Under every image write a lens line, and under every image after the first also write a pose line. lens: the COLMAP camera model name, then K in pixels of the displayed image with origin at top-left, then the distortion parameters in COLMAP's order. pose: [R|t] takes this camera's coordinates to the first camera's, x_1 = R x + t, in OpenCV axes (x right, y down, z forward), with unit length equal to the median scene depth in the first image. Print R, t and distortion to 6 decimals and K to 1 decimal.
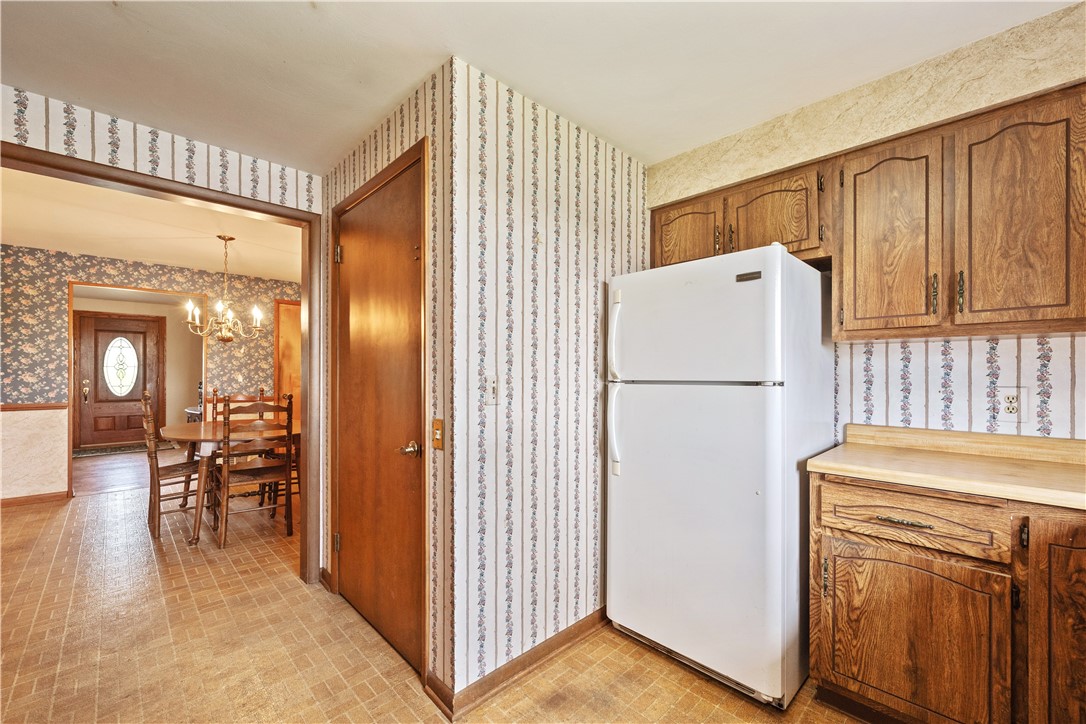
lens RADIAL K [[442.8, 0, 546.0], [0, 442.8, 370.4], [0, 0, 1]] dist [0.003018, -0.000967]
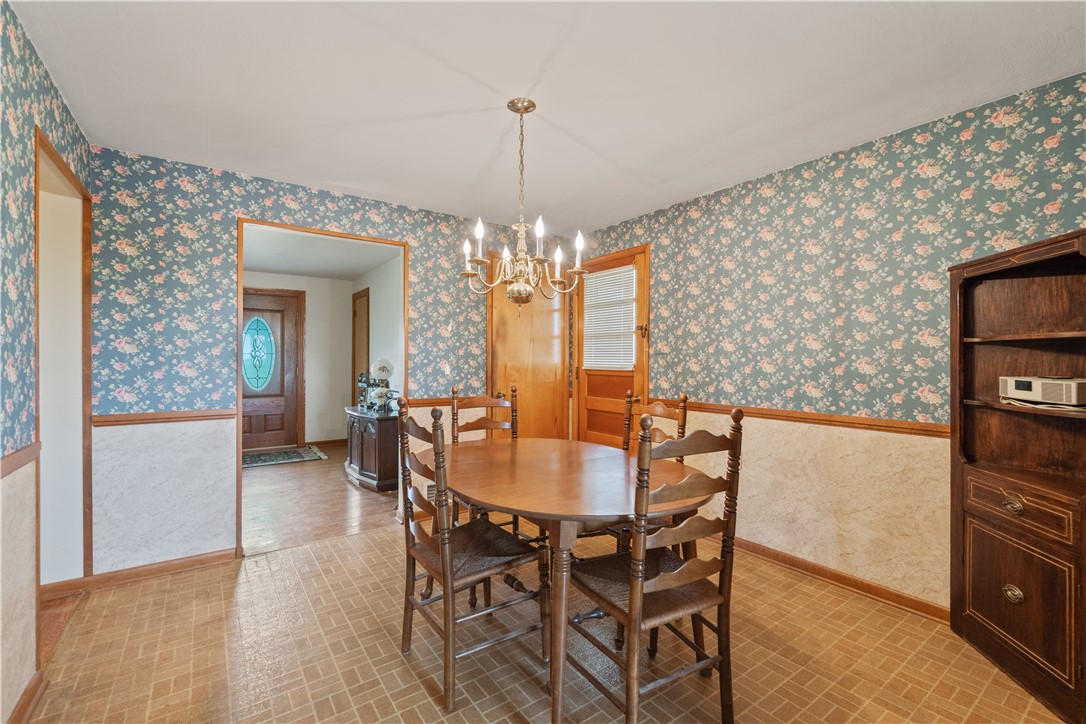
lens RADIAL K [[470.9, 0, 540.9], [0, 470.9, 355.5], [0, 0, 1]] dist [-0.000679, -0.000205]
pose [[0.988356, -0.002076, -0.152146, -0.557290], [0.001145, 0.999980, -0.006204, 0.001524], [0.152155, 0.005957, 0.988339, 0.409309]]
